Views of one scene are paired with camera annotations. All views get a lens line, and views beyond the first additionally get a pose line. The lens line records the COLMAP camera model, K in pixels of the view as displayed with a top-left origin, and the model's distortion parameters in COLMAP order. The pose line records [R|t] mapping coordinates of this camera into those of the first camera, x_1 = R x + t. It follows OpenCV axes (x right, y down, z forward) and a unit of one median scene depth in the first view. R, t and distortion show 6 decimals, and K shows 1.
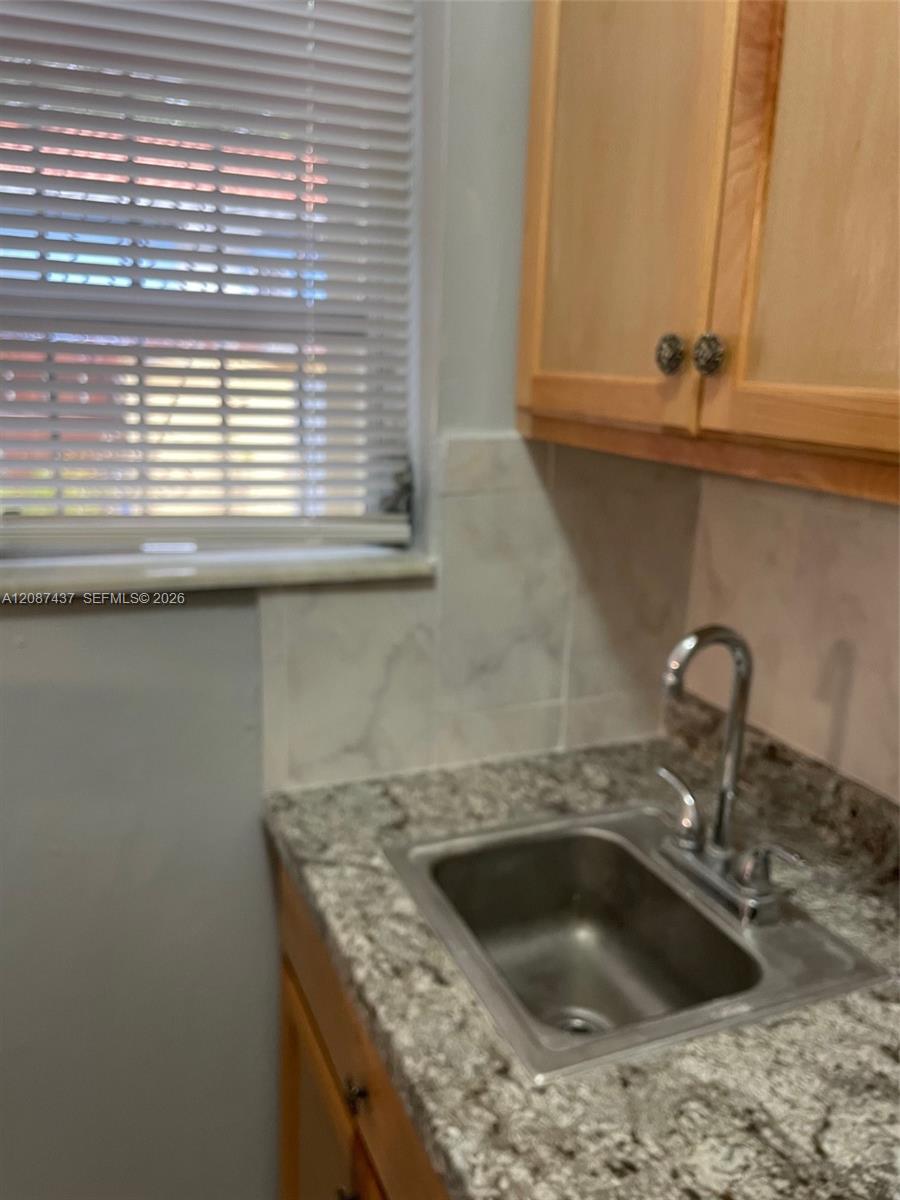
lens RADIAL K [[923.2, 0, 450.0], [0, 923.2, 600.0], [0, 0, 1]] dist [-0.001619, -0.000240]
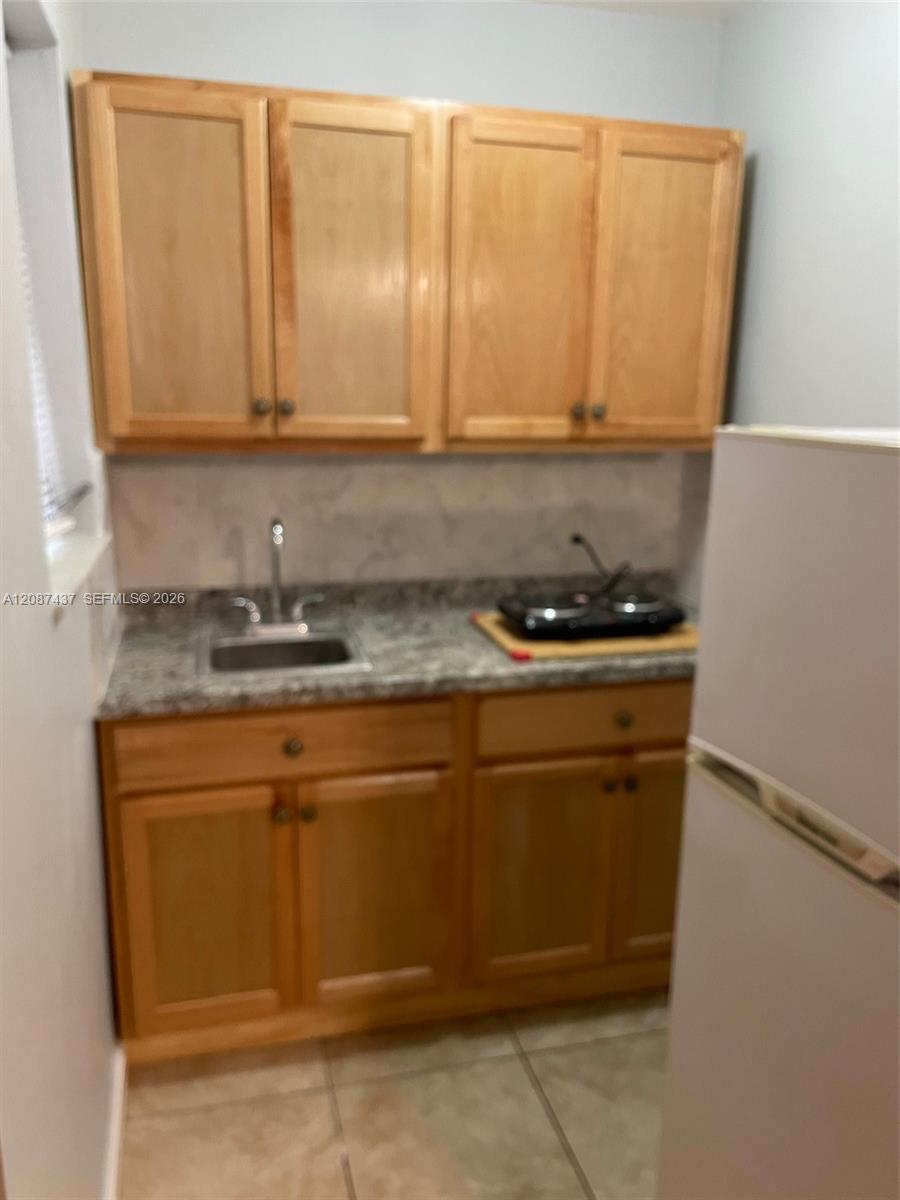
lens RADIAL K [[923.2, 0, 450.0], [0, 923.2, 600.0], [0, 0, 1]] dist [-0.001619, -0.000240]
pose [[0.143492, -0.274316, 0.950874, -1.662834], [0.235386, 0.942704, 0.236438, -0.194787], [-0.961251, 0.189895, 0.199841, 0.109152]]
